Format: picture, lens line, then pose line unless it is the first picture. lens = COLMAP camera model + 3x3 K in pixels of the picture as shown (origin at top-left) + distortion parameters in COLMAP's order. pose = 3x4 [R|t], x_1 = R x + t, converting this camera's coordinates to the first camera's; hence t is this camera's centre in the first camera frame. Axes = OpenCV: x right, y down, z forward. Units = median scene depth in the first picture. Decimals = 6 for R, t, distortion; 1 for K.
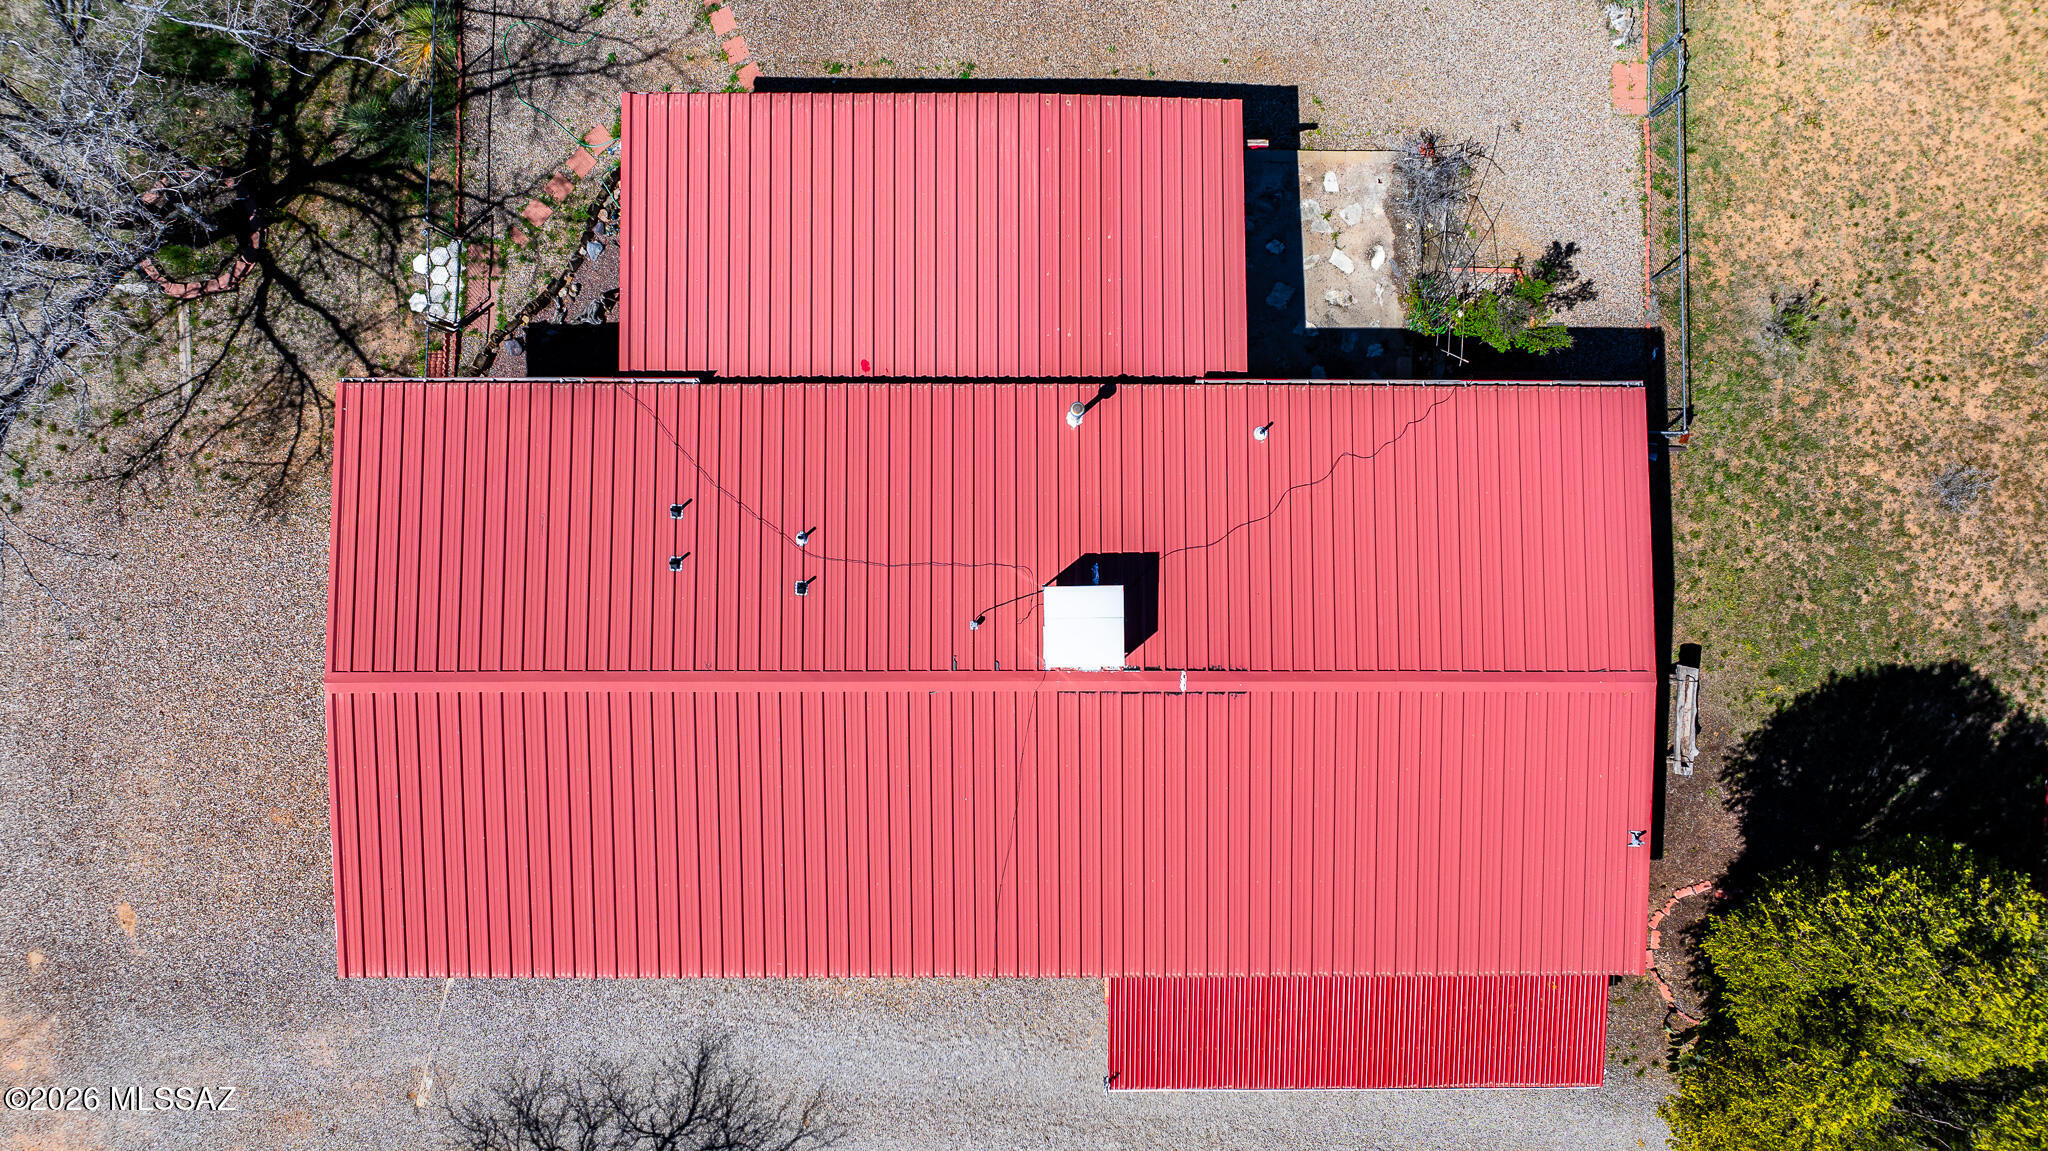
lens RADIAL K [[1438.8, 0, 1026.0], [0, 1438.8, 568.8], [0, 0, 1]] dist [-0.033991, 0.033952]
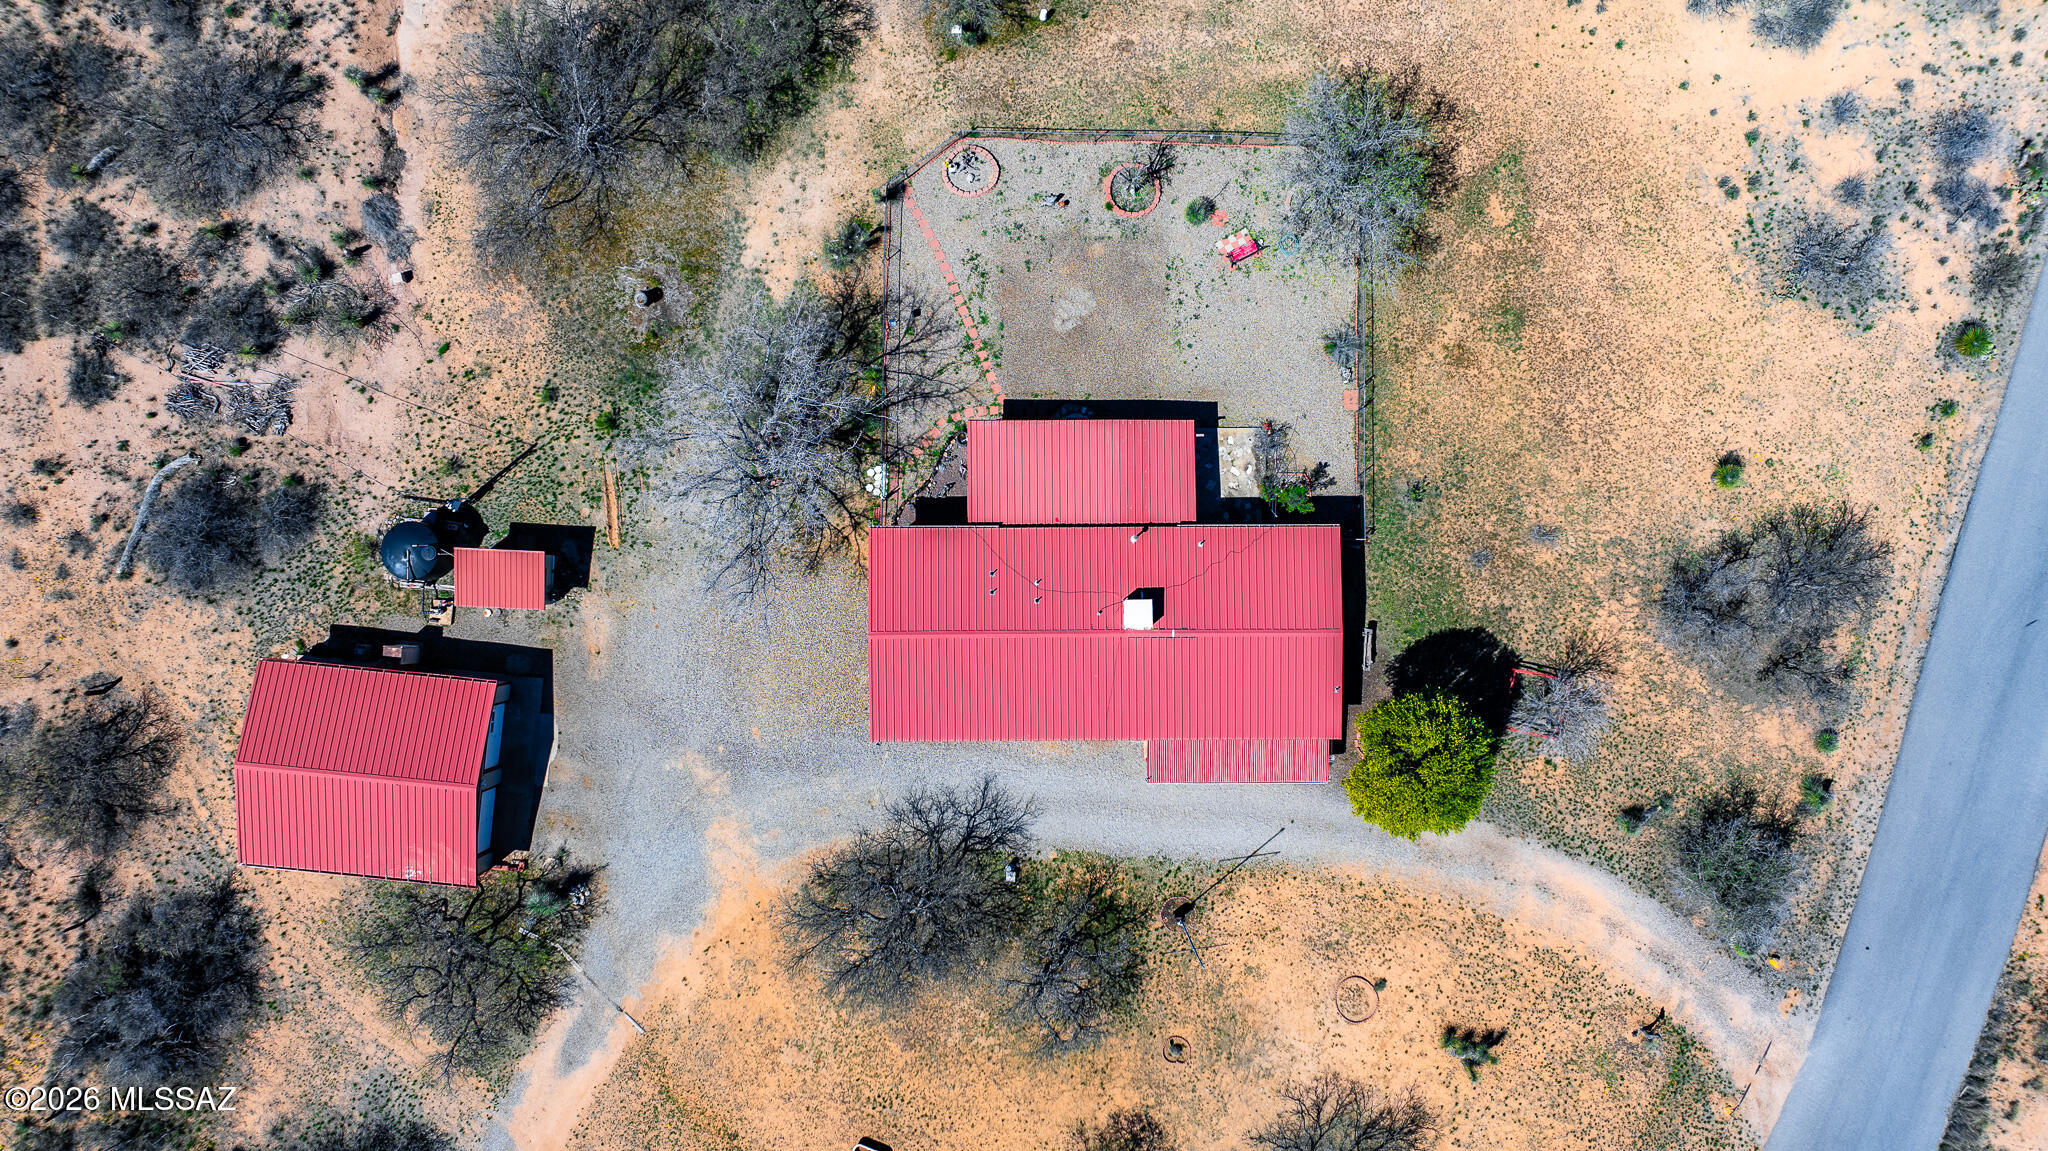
lens RADIAL K [[1438.8, 0, 1024.1], [0, 1438.8, 584.5], [0, 0, 1]] dist [-0.033991, 0.033952]
pose [[0.999986, -0.005154, 0.001537, -0.158742], [0.005142, 0.999958, 0.007614, -0.034207], [-0.001577, -0.007606, 0.999970, -1.546286]]
